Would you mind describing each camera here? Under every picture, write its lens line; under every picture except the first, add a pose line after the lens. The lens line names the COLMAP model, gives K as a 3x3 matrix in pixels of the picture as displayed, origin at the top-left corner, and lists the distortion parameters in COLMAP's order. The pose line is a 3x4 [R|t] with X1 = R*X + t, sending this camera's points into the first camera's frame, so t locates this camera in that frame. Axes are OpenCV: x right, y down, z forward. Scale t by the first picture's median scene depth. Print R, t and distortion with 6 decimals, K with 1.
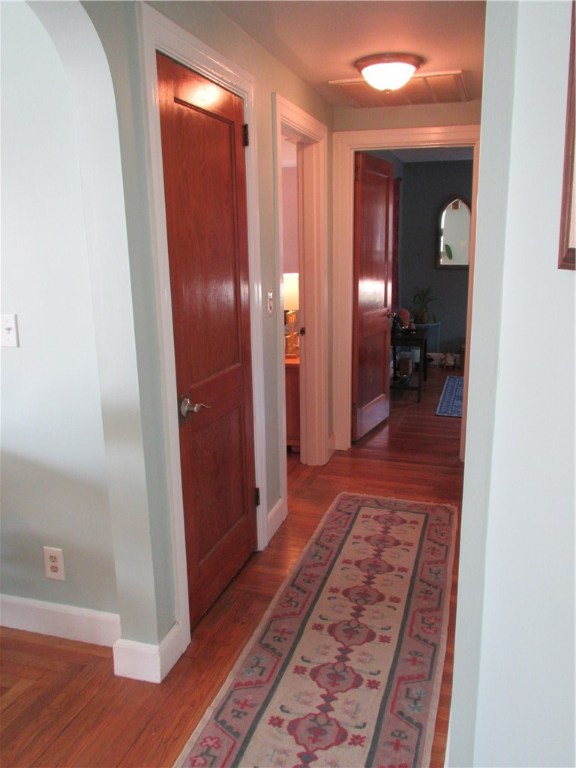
lens RADIAL K [[643.4, 0, 288.0], [0, 643.4, 384.0], [0, 0, 1]] dist [-0.017740, 0.005624]
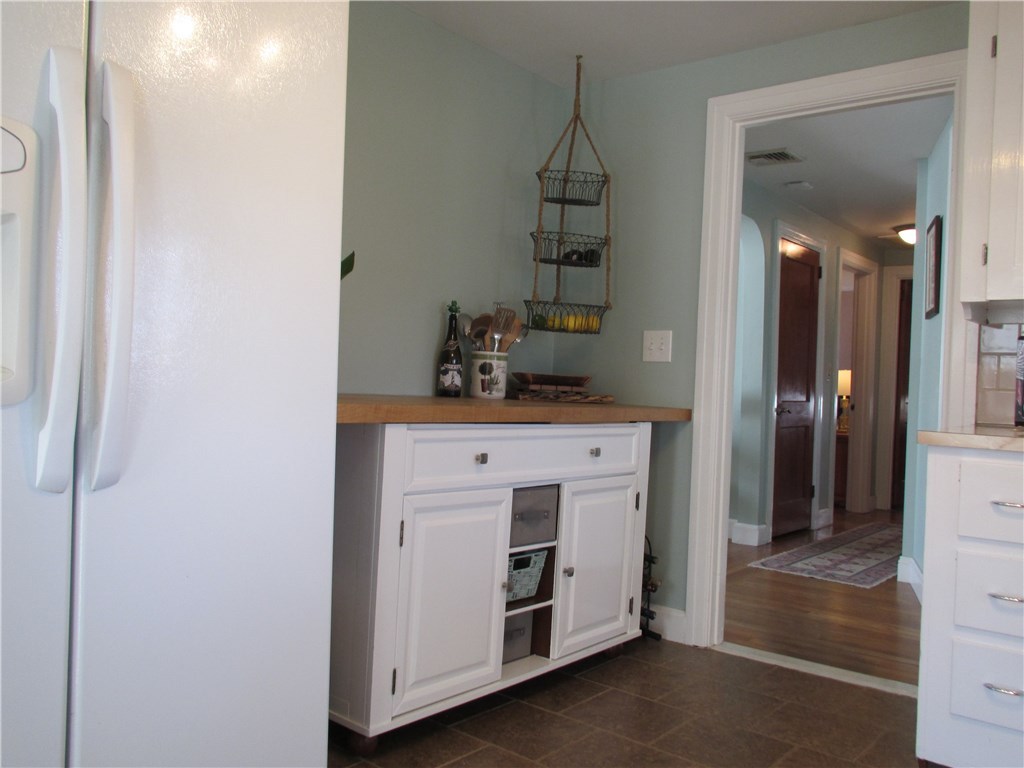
lens RADIAL K [[857.9, 0, 512.0], [0, 857.9, 384.0], [0, 0, 1]] dist [-0.017740, 0.005624]
pose [[0.928084, 0.050722, -0.368900, 0.024948], [-0.129038, 0.973103, -0.190838, 0.377709], [0.349298, 0.224716, 0.909667, -1.103093]]
